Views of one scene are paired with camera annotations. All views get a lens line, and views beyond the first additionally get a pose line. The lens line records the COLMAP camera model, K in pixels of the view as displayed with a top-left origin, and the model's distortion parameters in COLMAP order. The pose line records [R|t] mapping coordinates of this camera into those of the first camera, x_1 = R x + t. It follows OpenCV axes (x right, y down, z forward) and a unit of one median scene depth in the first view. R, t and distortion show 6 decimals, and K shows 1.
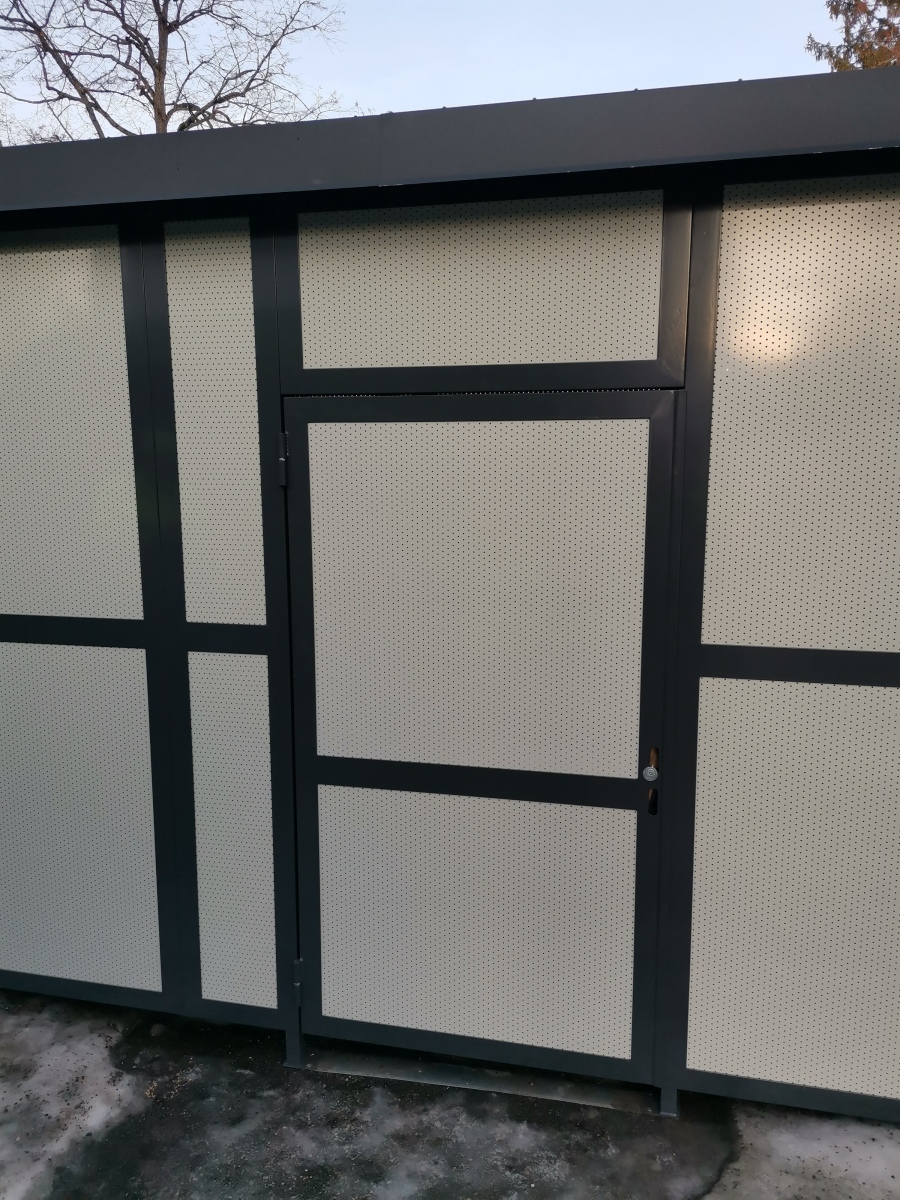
lens RADIAL K [[772.3, 0, 450.7], [0, 772.3, 601.6], [0, 0, 1]] dist [0.007500, -0.003056]
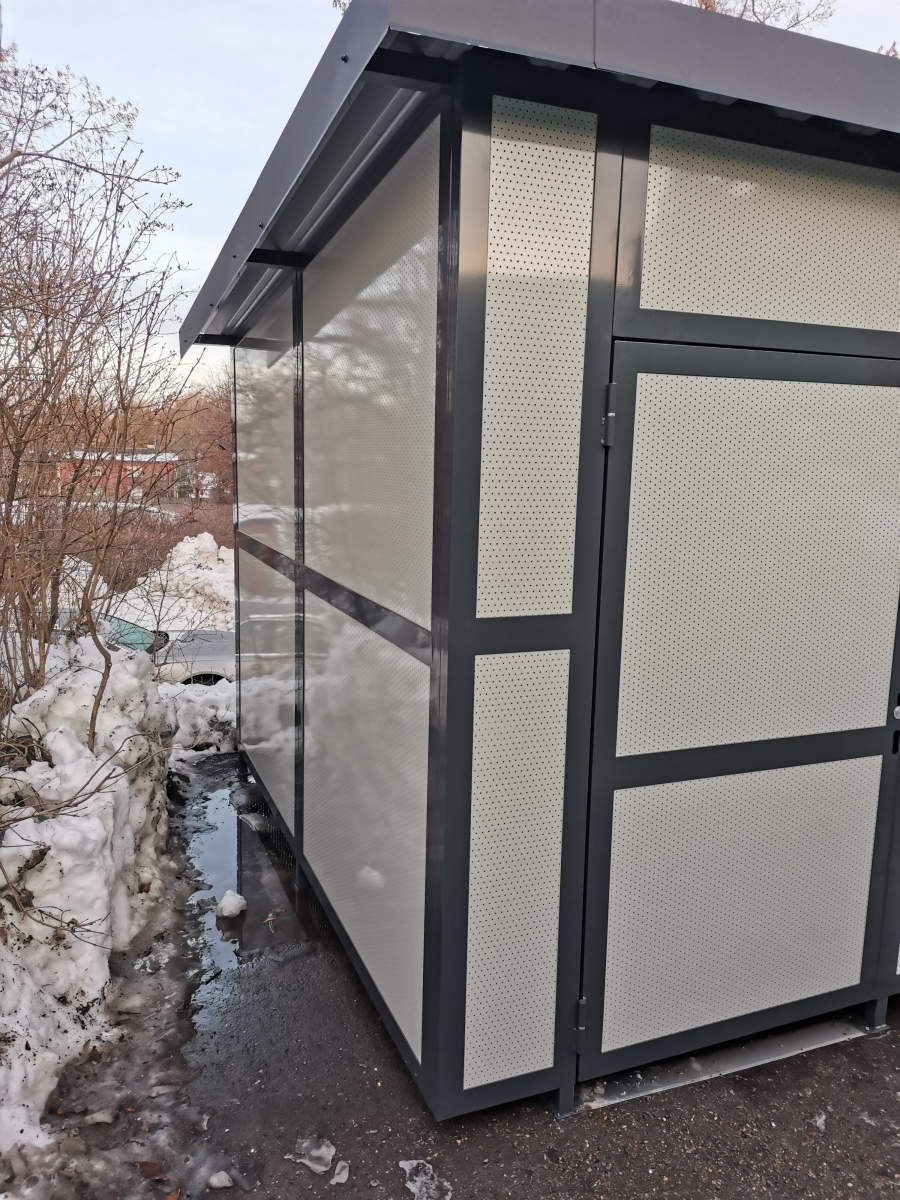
lens RADIAL K [[922.3, 0, 448.3], [0, 922.3, 593.3], [0, 0, 1]] dist [0.038101, -0.033815]
pose [[0.818564, -0.069617, 0.570181, -1.083733], [0.049902, 0.997494, 0.050150, -0.057098], [-0.572243, -0.012598, 0.819987, 0.302145]]
